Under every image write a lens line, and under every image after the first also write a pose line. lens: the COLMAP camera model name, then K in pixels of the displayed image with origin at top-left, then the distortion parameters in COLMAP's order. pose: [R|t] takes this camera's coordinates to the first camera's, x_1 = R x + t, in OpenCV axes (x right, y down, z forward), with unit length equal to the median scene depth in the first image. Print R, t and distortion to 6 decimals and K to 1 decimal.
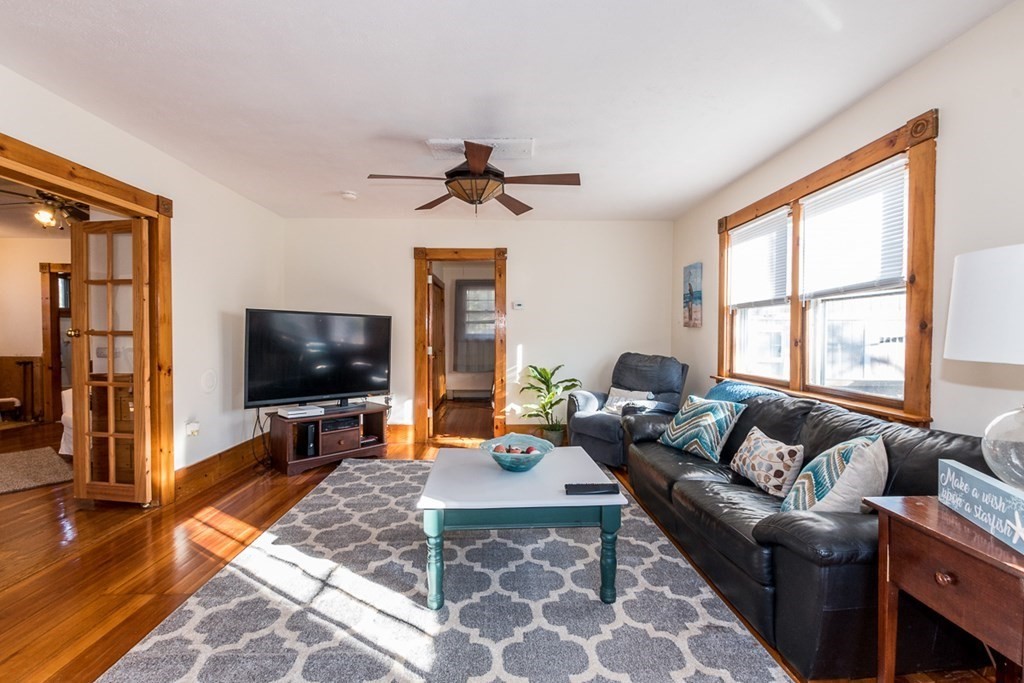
lens RADIAL K [[445.7, 0, 510.5], [0, 445.7, 341.8], [0, 0, 1]] dist [0.006079, -0.003312]
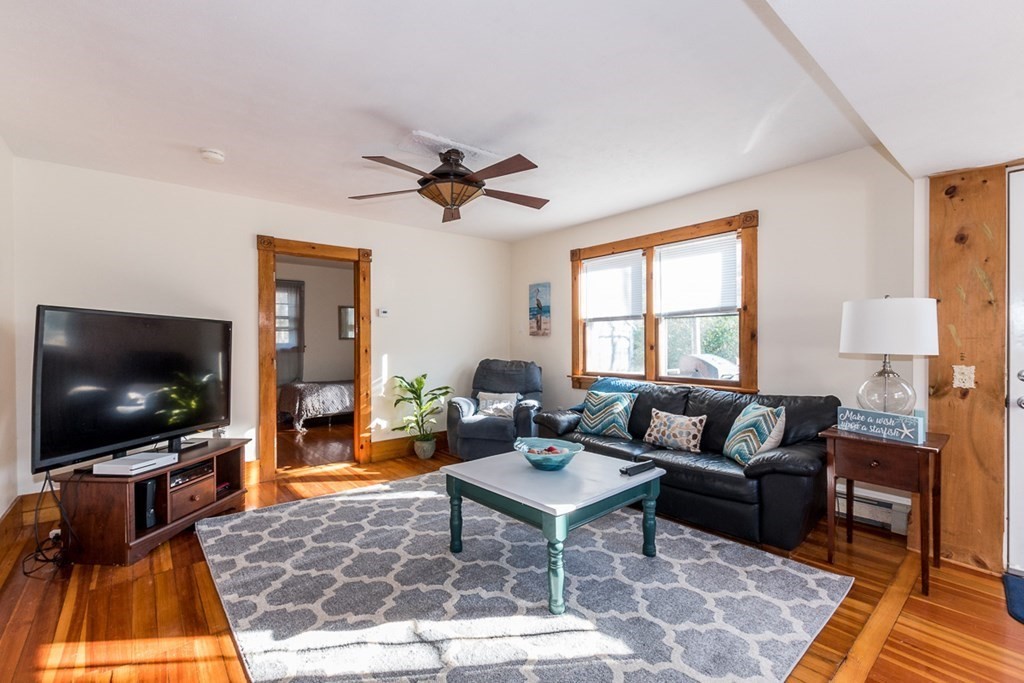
lens RADIAL K [[445.7, 0, 514.1], [0, 445.7, 343.1], [0, 0, 1]] dist [0.006079, -0.003312]
pose [[0.780357, -0.009894, 0.625256, -0.492676], [0.018764, 0.999795, -0.007599, -0.006994], [-0.625053, 0.017662, 0.780383, 0.143944]]
